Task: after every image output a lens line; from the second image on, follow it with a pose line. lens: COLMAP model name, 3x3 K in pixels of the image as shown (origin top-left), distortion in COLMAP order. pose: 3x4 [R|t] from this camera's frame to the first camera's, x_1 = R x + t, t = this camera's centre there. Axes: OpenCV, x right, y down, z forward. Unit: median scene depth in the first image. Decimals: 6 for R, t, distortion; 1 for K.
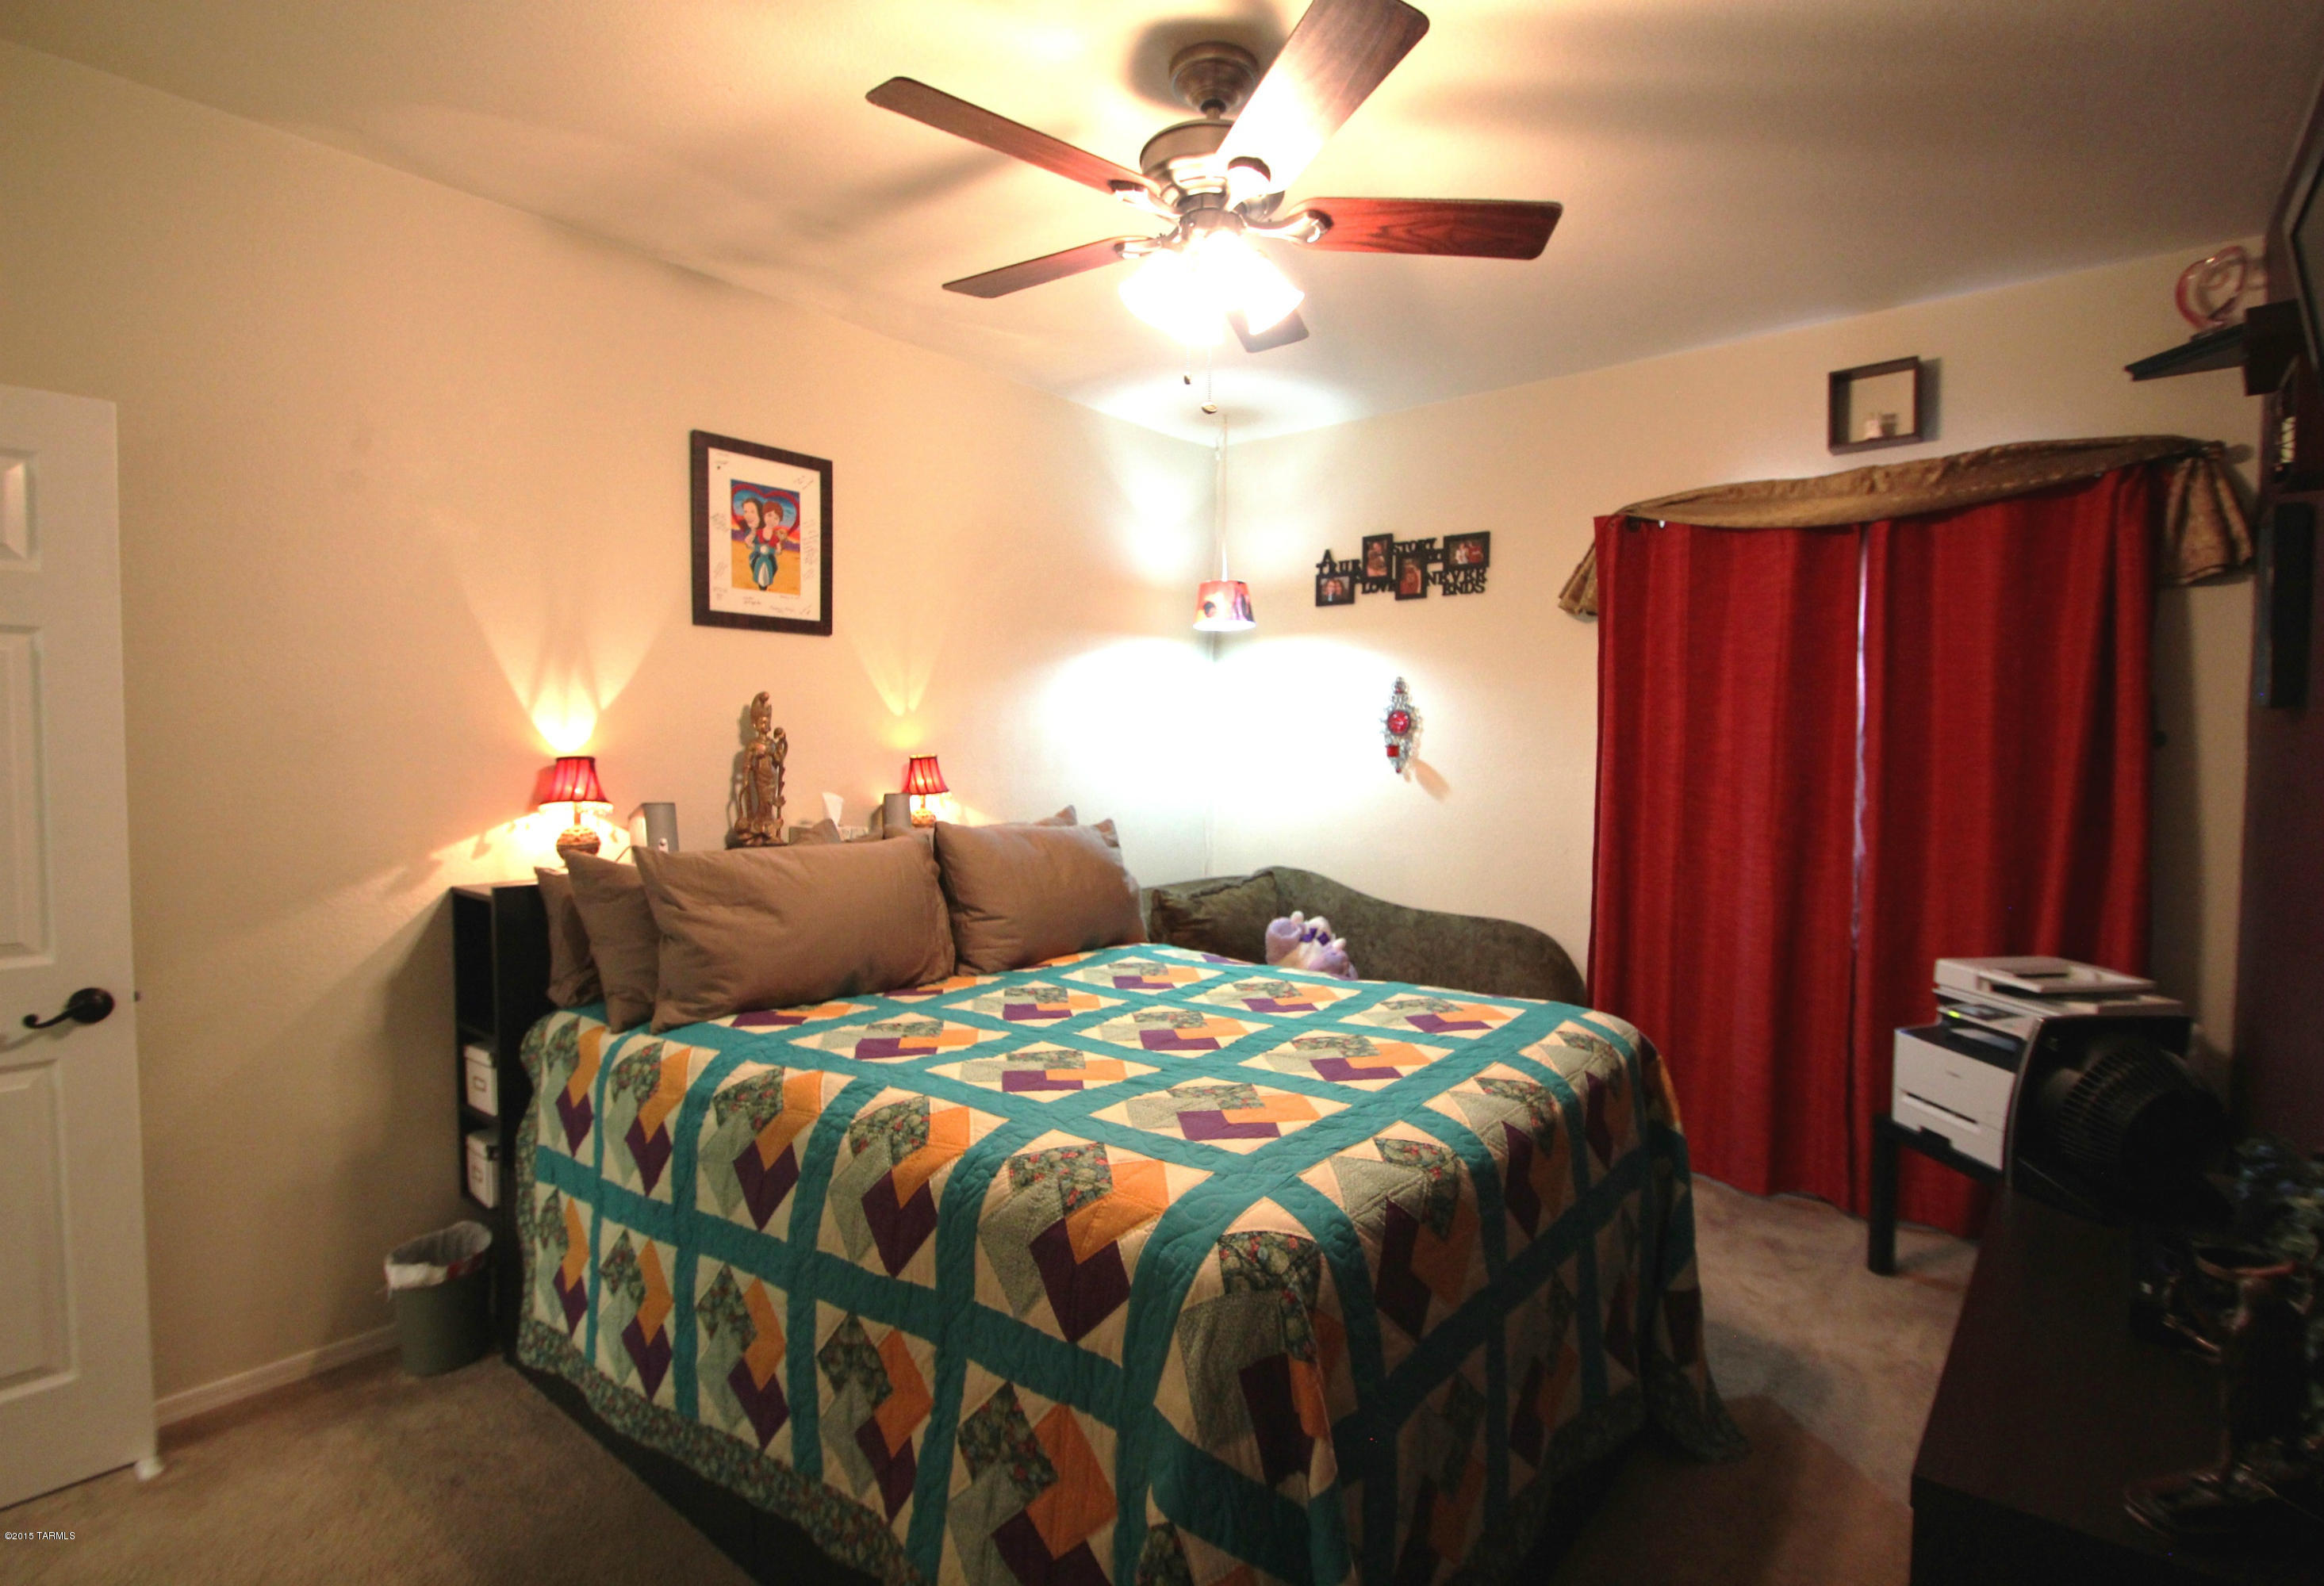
lens RADIAL K [[1110.2, 0, 1199.1], [0, 1110.2, 786.6], [0, 0, 1]] dist [0.000347, -0.000336]
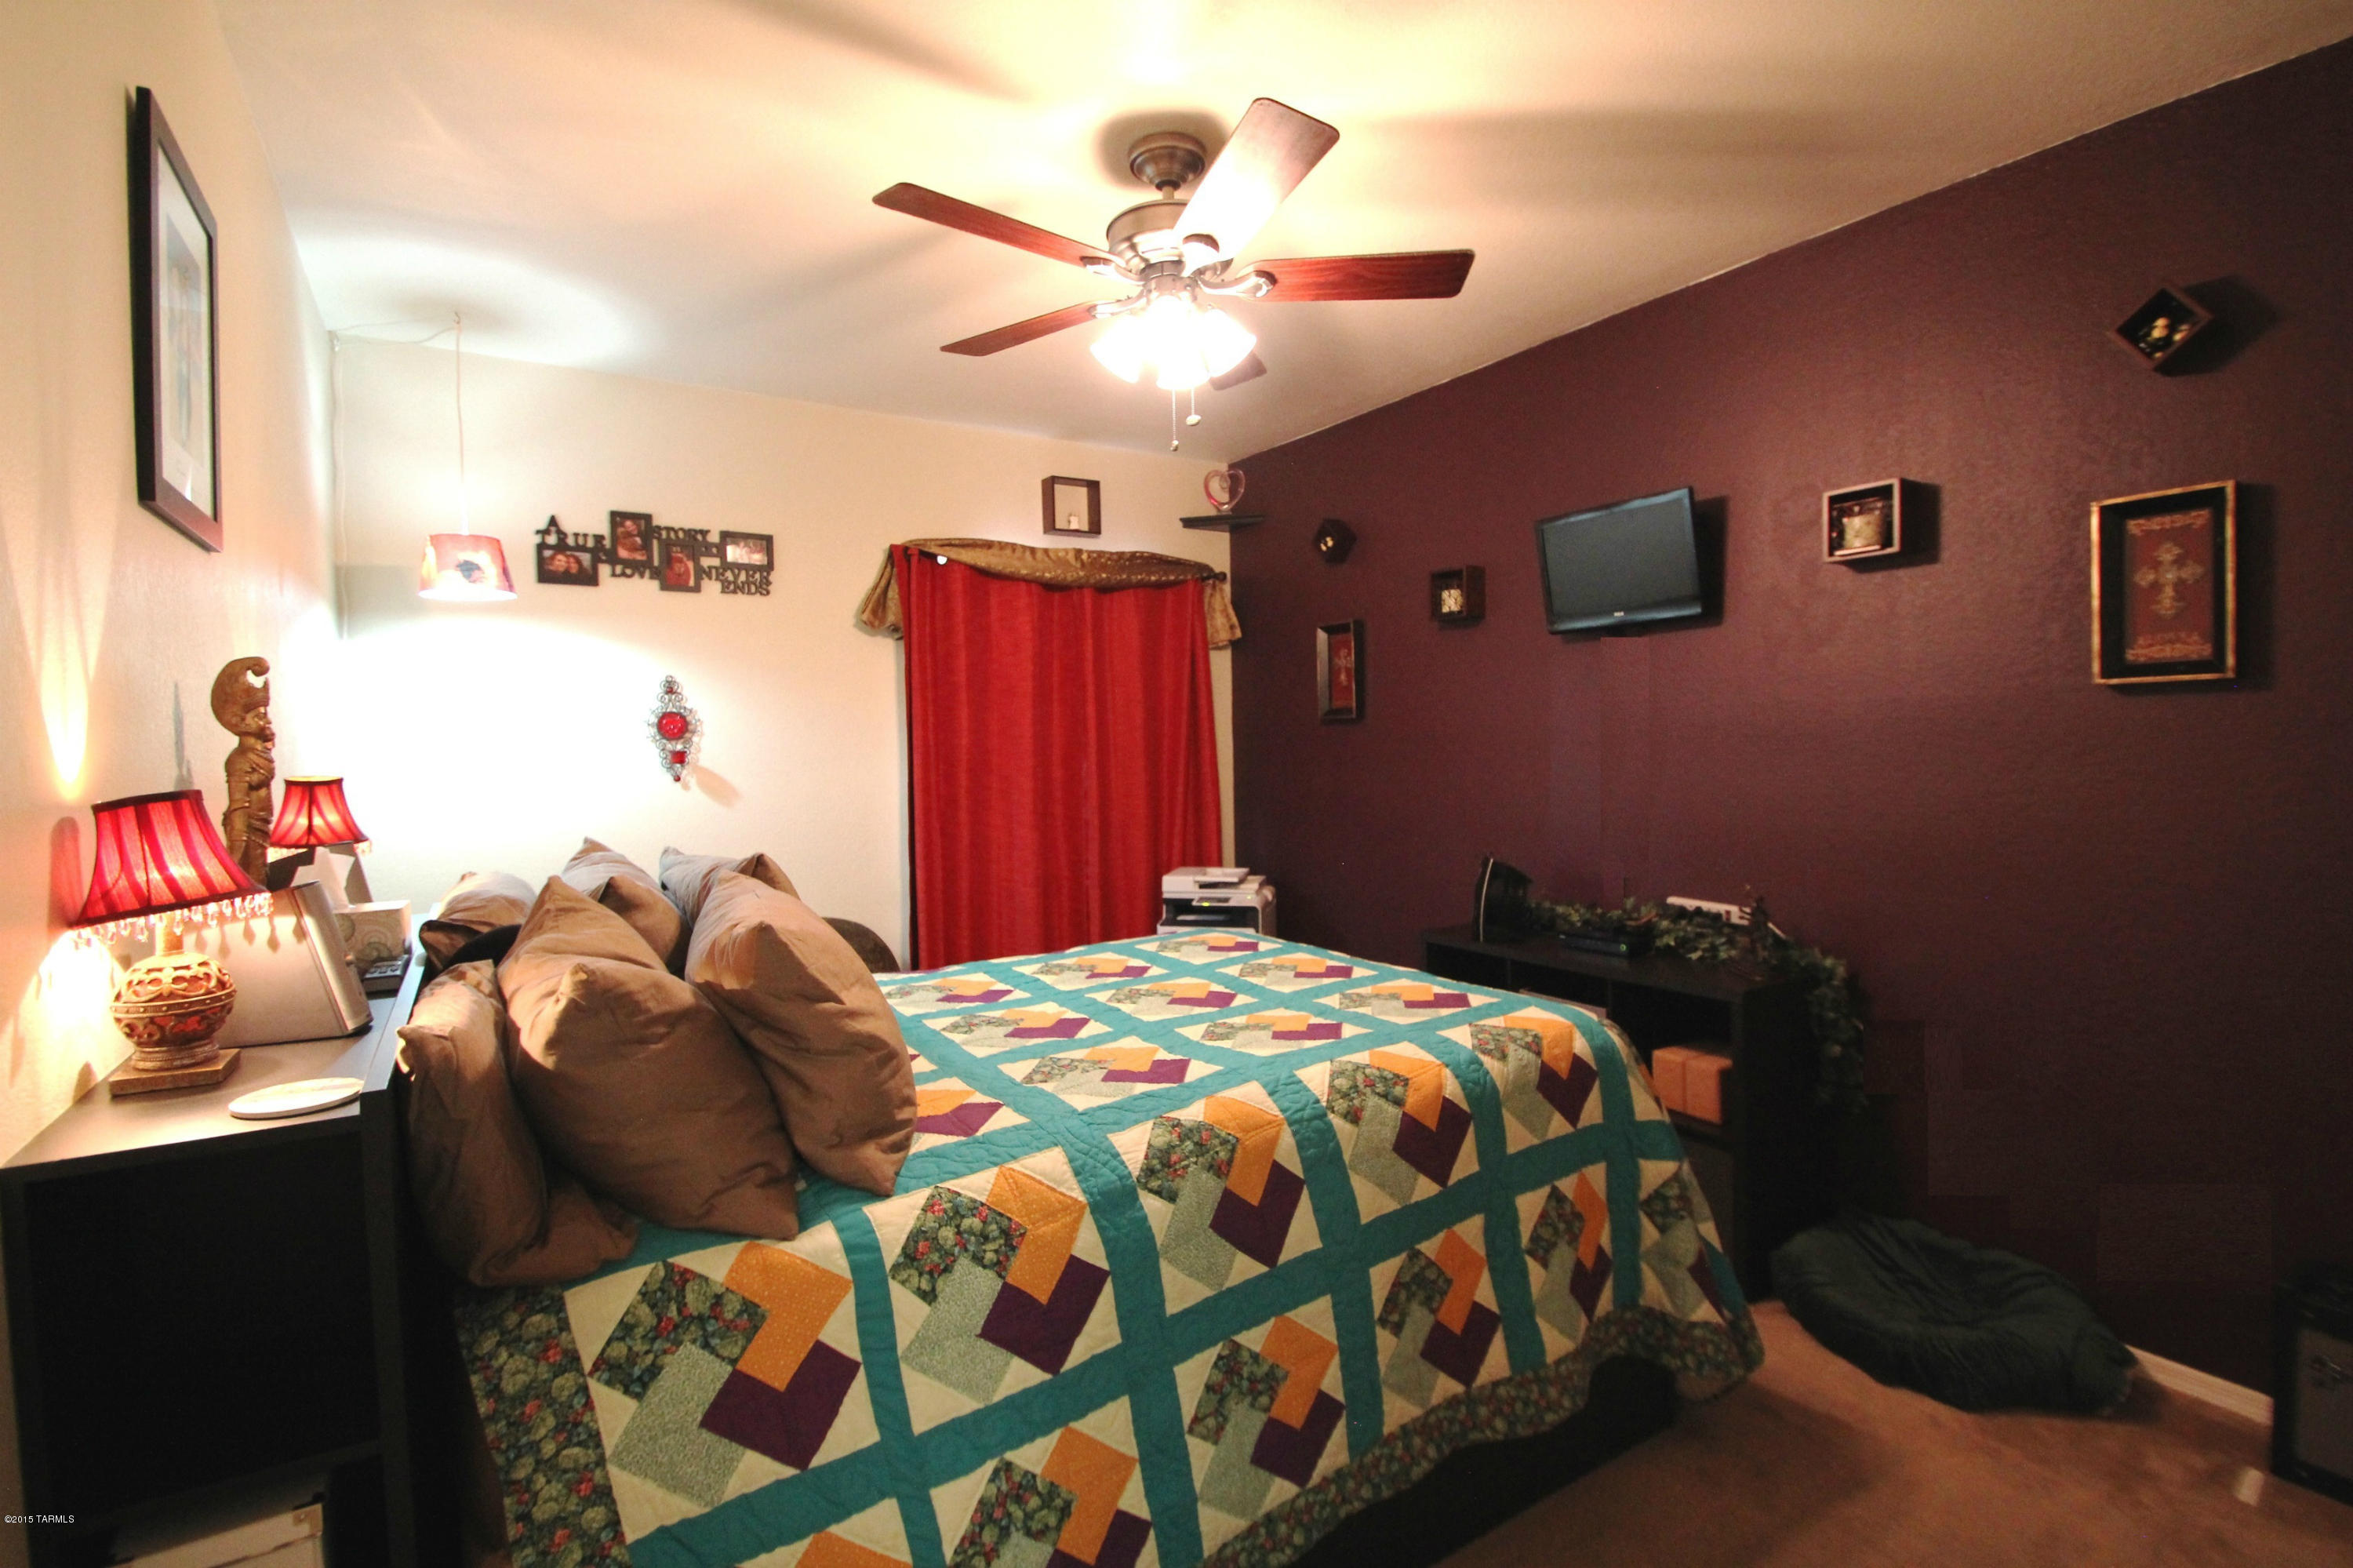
lens RADIAL K [[1098.1, 0, 1177.4], [0, 1098.1, 780.3], [0, 0, 1]] dist [0.013818, -0.015386]
pose [[0.318828, -0.043966, 0.946792, -0.994988], [0.058209, 0.997946, 0.026740, -0.024912], [-0.946023, 0.046587, 0.320733, 0.599786]]
